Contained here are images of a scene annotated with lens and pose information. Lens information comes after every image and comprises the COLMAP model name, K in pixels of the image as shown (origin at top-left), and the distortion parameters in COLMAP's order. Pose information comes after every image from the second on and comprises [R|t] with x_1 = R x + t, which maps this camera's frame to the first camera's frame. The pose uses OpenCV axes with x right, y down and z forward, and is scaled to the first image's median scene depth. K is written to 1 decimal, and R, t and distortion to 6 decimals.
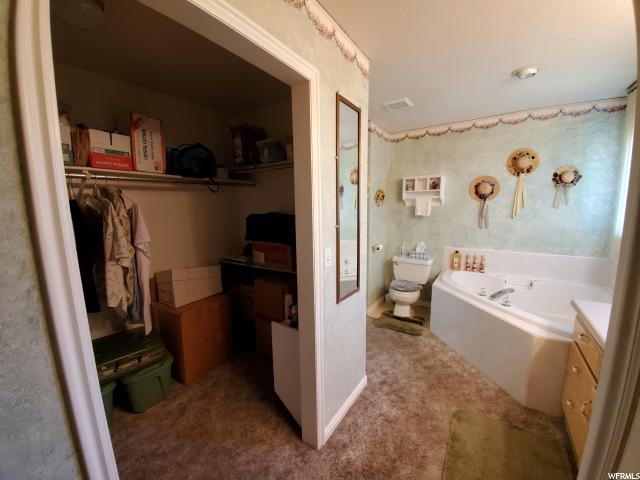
lens RADIAL K [[258.1, 0, 317.6], [0, 258.1, 242.5], [0, 0, 1]] dist [-0.002094, -0.000881]
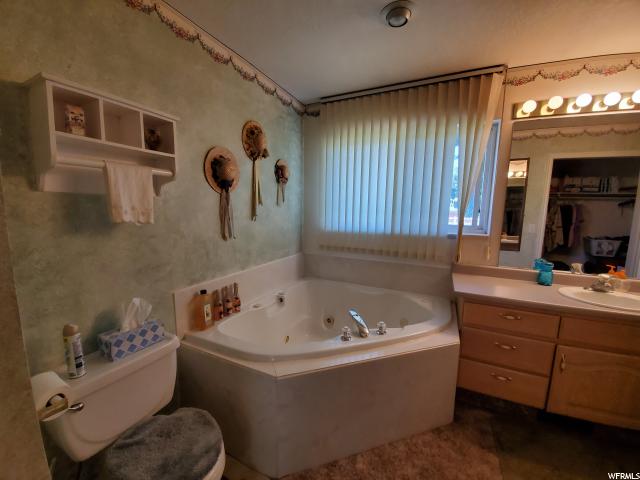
lens RADIAL K [[258.1, 0, 318.0], [0, 258.1, 243.0], [0, 0, 1]] dist [-0.002094, -0.000881]
pose [[-0.159112, -0.118695, 0.980099, 0.035437], [0.125720, 0.982228, 0.139363, -0.105503], [-0.979223, 0.145392, -0.141362, 0.909588]]
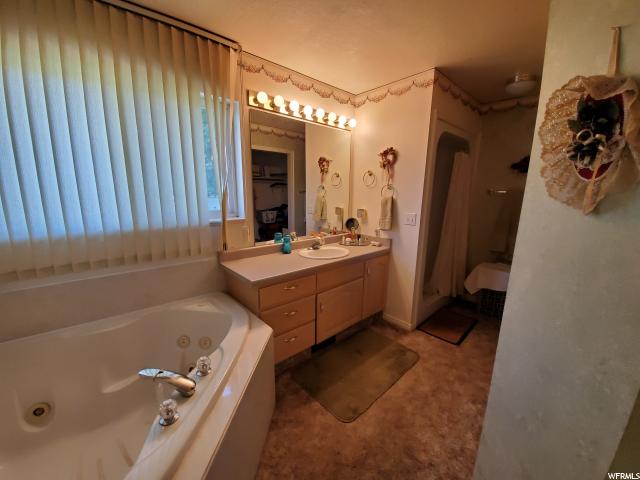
lens RADIAL K [[258.1, 0, 319.7], [0, 258.1, 242.7], [0, 0, 1]] dist [-0.002094, -0.000881]
pose [[-0.972547, -0.040298, 0.229189, 0.279298], [0.037739, 0.944540, 0.326220, -0.132288], [-0.229624, 0.325914, -0.917089, 0.986551]]
